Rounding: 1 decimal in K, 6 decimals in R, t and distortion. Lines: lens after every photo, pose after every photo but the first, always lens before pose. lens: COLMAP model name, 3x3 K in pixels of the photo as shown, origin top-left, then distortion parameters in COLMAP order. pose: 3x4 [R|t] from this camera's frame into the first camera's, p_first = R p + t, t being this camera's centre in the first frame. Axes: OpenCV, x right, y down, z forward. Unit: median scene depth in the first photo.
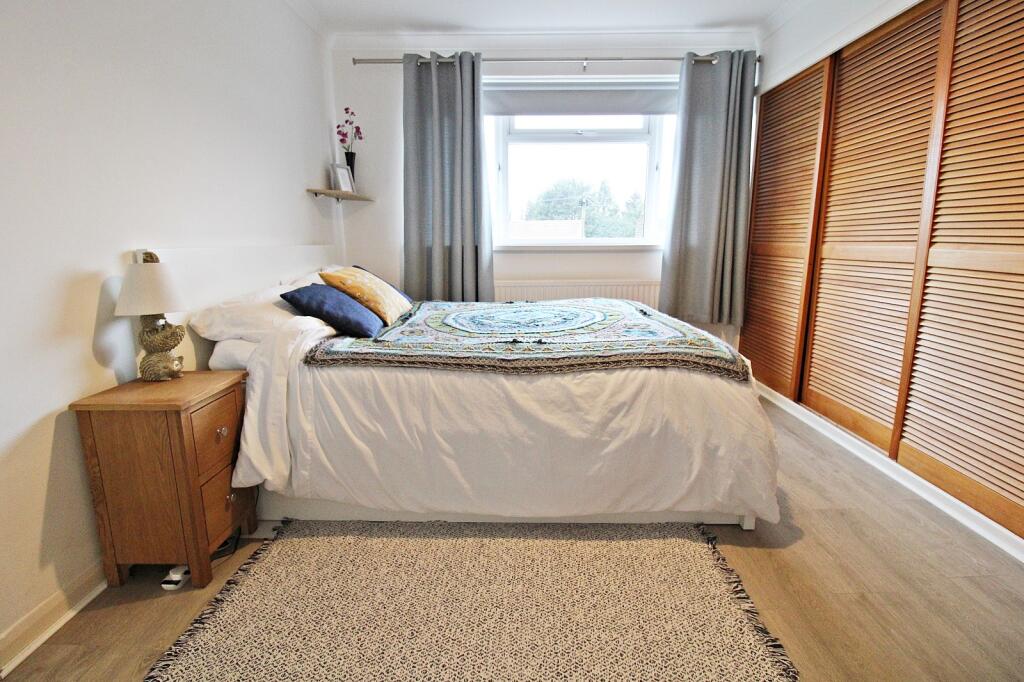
lens RADIAL K [[486.9, 0, 511.7], [0, 486.9, 329.7], [0, 0, 1]] dist [-0.000007, -0.012264]
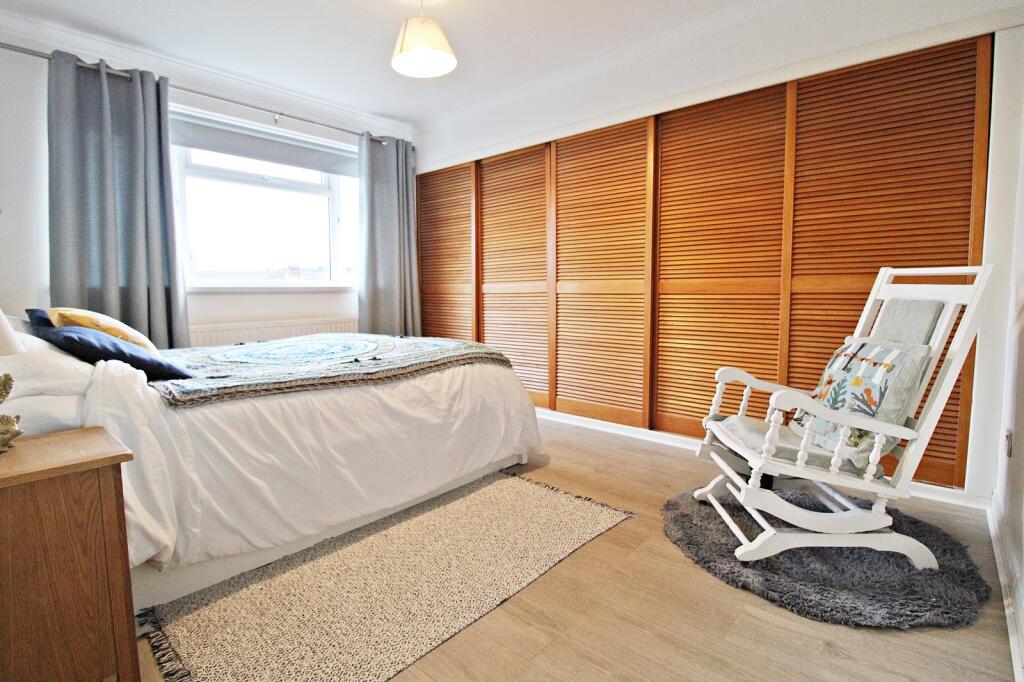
lens RADIAL K [[486.9, 0, 511.7], [0, 486.9, 329.7], [0, 0, 1]] dist [-0.000007, -0.012264]
pose [[0.654931, -0.061913, 0.753148, -0.635696], [0.143311, 0.988728, -0.043343, 0.056507], [-0.741975, 0.136321, 0.656422, -0.022379]]
